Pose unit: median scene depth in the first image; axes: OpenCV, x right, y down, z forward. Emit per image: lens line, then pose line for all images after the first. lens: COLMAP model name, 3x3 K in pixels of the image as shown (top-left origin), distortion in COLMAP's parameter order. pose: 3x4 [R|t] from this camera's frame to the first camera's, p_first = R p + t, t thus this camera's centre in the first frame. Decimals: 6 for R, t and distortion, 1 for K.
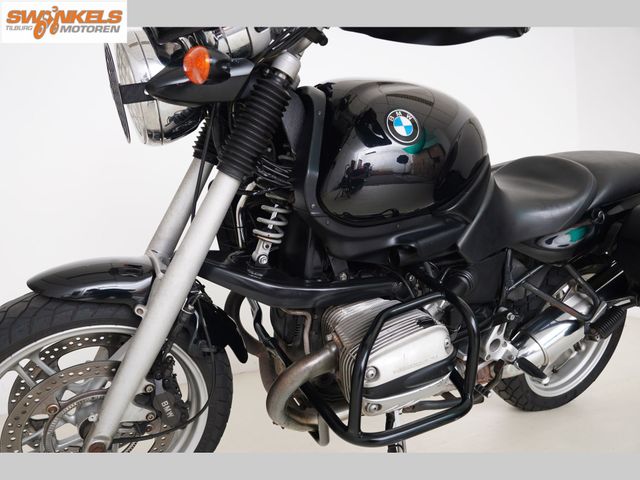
lens RADIAL K [[504.0, 0, 320.0], [0, 504.0, 239.6], [0, 0, 1]] dist [-0.056981, 0.010887]
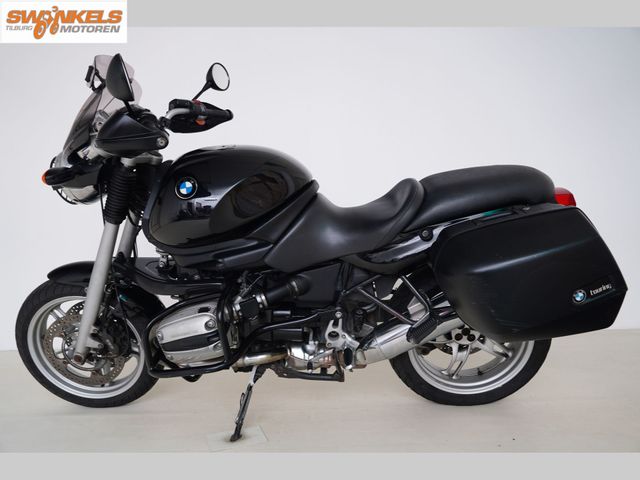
lens RADIAL K [[504.0, 0, 320.0], [0, 504.0, 241.2], [0, 0, 1]] dist [-0.056981, 0.010887]
pose [[0.840201, 0.016677, -0.542018, 1.314287], [0.011186, 0.998781, 0.048070, -0.120515], [0.542159, -0.046451, 0.838991, -0.114295]]
